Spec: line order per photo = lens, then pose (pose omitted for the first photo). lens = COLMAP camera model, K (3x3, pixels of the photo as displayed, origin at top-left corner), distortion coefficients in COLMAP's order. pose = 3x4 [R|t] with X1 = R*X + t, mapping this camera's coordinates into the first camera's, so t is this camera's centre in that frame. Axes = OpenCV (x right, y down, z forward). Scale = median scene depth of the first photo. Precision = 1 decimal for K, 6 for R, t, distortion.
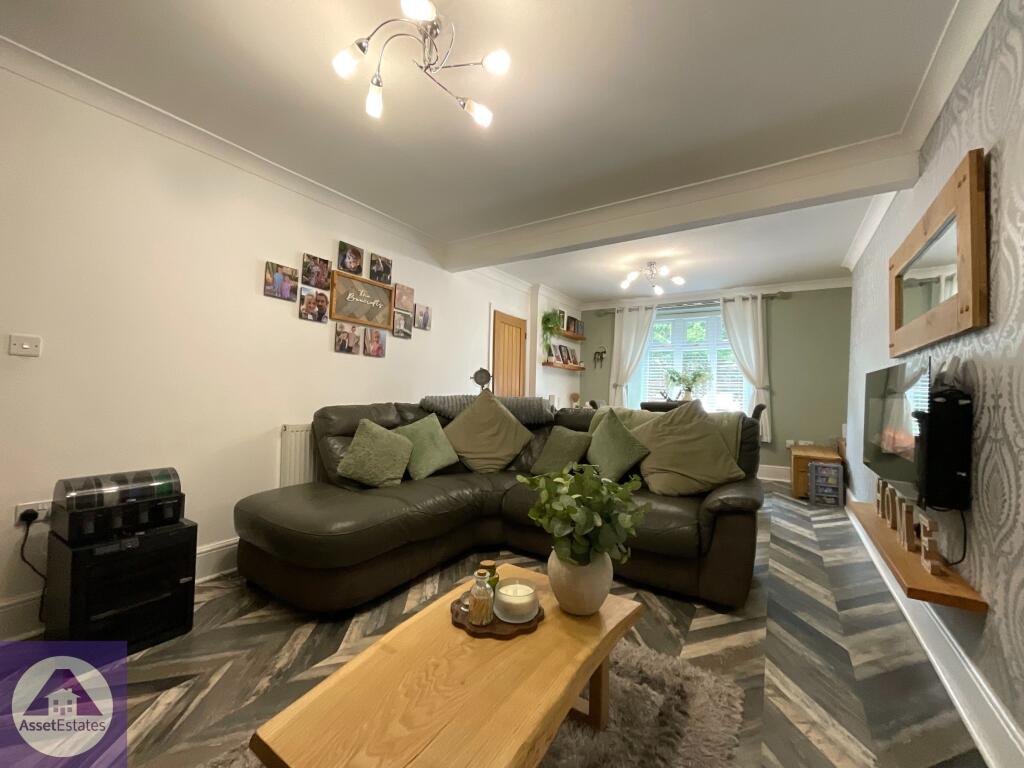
lens RADIAL K [[415.8, 0, 508.7], [0, 415.8, 376.6], [0, 0, 1]] dist [-0.002407, 0.000013]
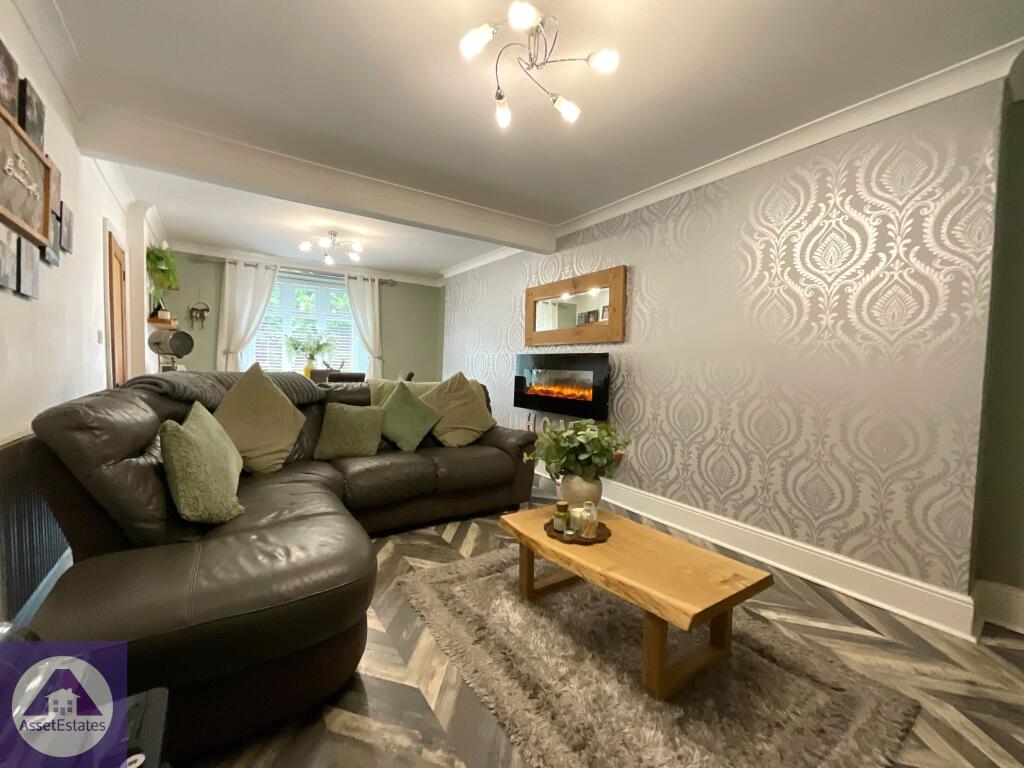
lens RADIAL K [[415.8, 0, 505.5], [0, 415.8, 389.6], [0, 0, 1]] dist [-0.002407, 0.000013]
pose [[0.374818, -0.068644, 0.924554, -0.382279], [-0.047735, 0.994503, 0.093189, -0.010321], [-0.925869, -0.079063, 0.369481, 0.199988]]
